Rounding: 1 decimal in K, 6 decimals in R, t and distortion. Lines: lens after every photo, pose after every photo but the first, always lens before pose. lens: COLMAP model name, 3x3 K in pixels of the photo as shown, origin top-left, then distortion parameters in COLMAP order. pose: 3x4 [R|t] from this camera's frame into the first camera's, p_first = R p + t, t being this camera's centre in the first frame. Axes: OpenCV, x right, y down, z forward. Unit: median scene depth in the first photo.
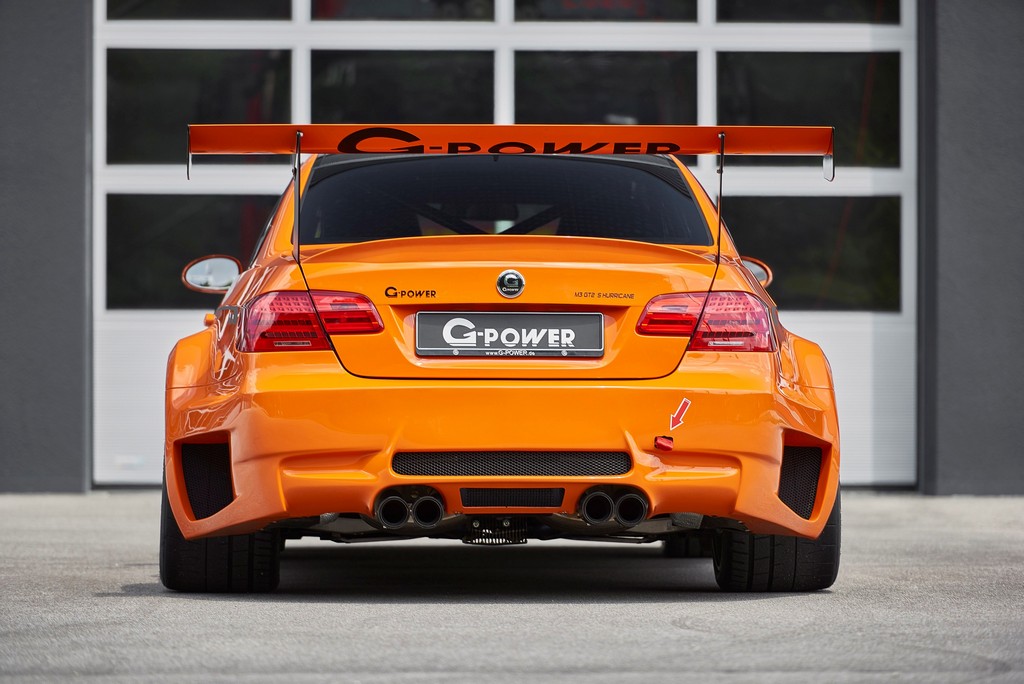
lens RADIAL K [[6257.1, 0, 512.0], [0, 6257.1, 342.0], [0, 0, 1]] dist [0.129291, 2.674566]
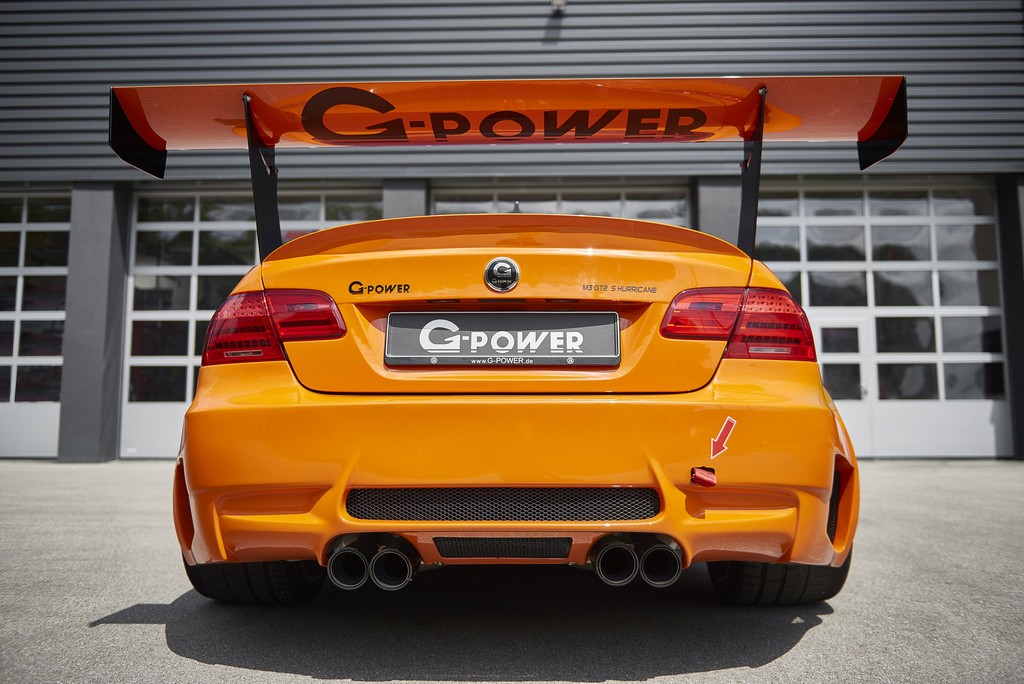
lens RADIAL K [[844.9, 0, 512.0], [0, 844.9, 342.0], [0, 0, 1]] dist [-0.003471, -0.000987]
pose [[0.997453, -0.010552, -0.070544, 0.008566], [0.003783, 0.995431, -0.095409, 0.009616], [0.071229, 0.094899, 0.992935, 0.892759]]
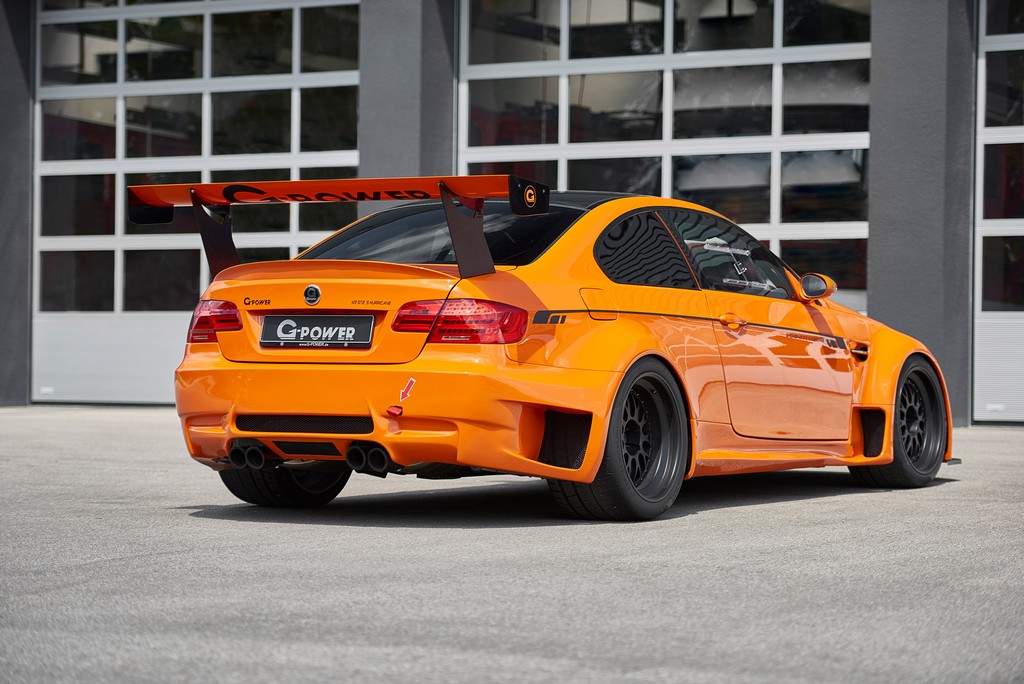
lens RADIAL K [[2805.8, 0, 512.0], [0, 2805.8, 342.0], [0, 0, 1]] dist [-0.017494, -0.055341]
pose [[0.832234, 0.002432, -0.554420, 0.381875], [-0.000618, 0.999994, 0.003459, -0.000962], [0.554425, -0.002536, 0.832230, 0.505291]]
